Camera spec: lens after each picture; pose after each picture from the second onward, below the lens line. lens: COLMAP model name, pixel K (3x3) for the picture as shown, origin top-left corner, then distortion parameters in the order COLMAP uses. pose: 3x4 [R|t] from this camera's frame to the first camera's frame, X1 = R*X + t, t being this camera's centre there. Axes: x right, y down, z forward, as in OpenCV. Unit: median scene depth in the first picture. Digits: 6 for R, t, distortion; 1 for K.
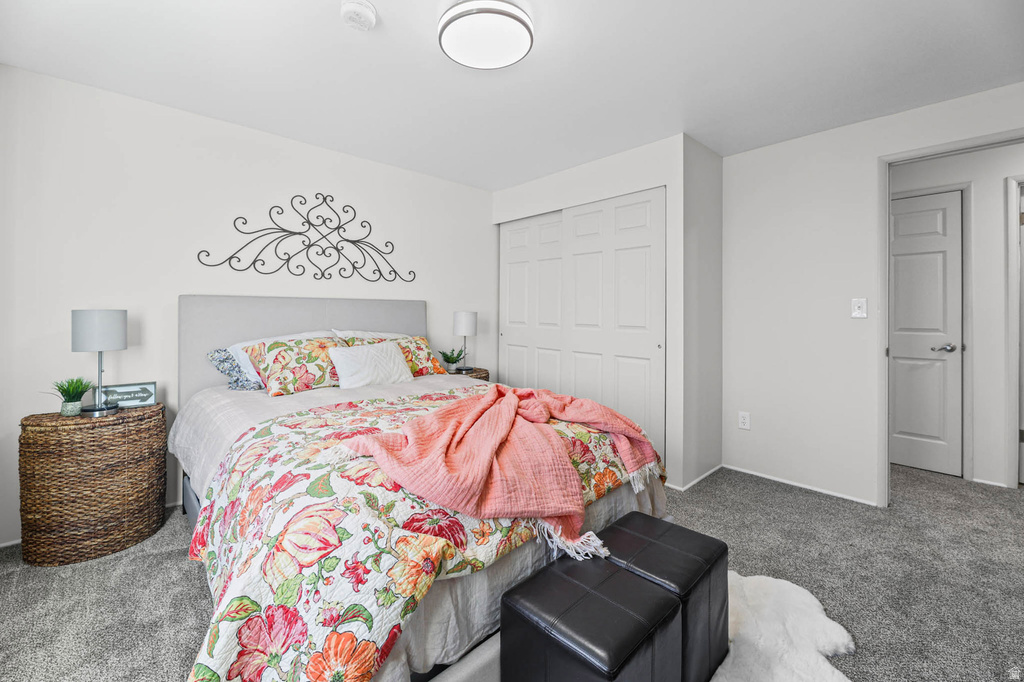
lens RADIAL K [[420.8, 0, 519.8], [0, 420.8, 309.4], [0, 0, 1]] dist [-0.003411, -0.002377]
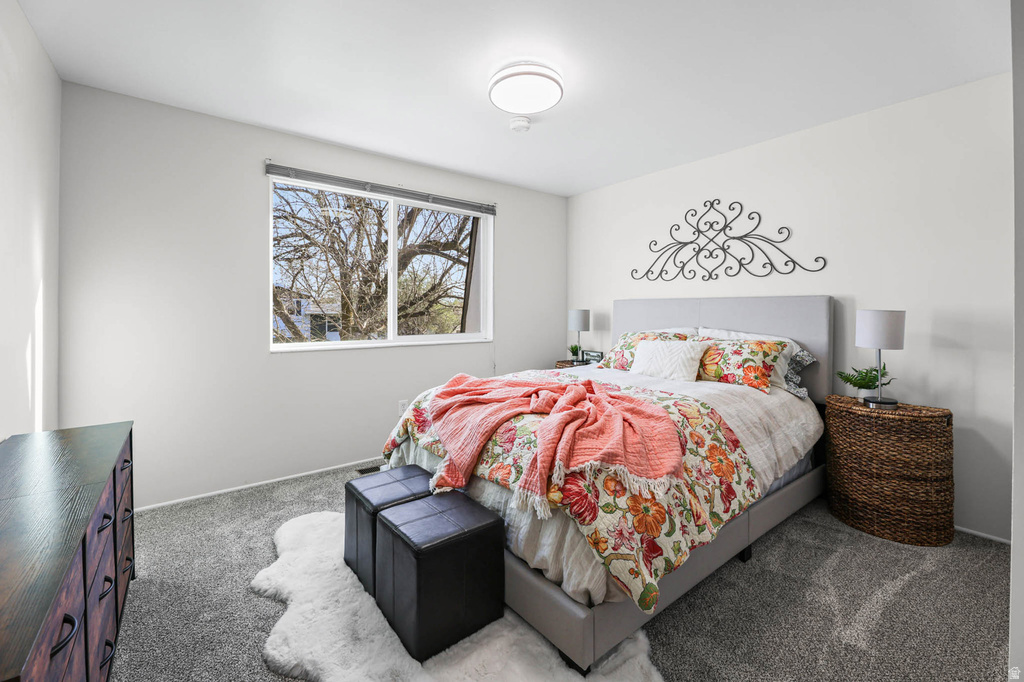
lens RADIAL K [[420.8, 0, 504.4], [0, 420.8, 317.2], [0, 0, 1]] dist [-0.003411, -0.002377]
pose [[-0.103879, 0.015244, -0.994473, 0.652246], [0.009699, 0.999851, 0.014314, 0.001996], [0.994543, -0.008158, -0.104011, 0.588189]]
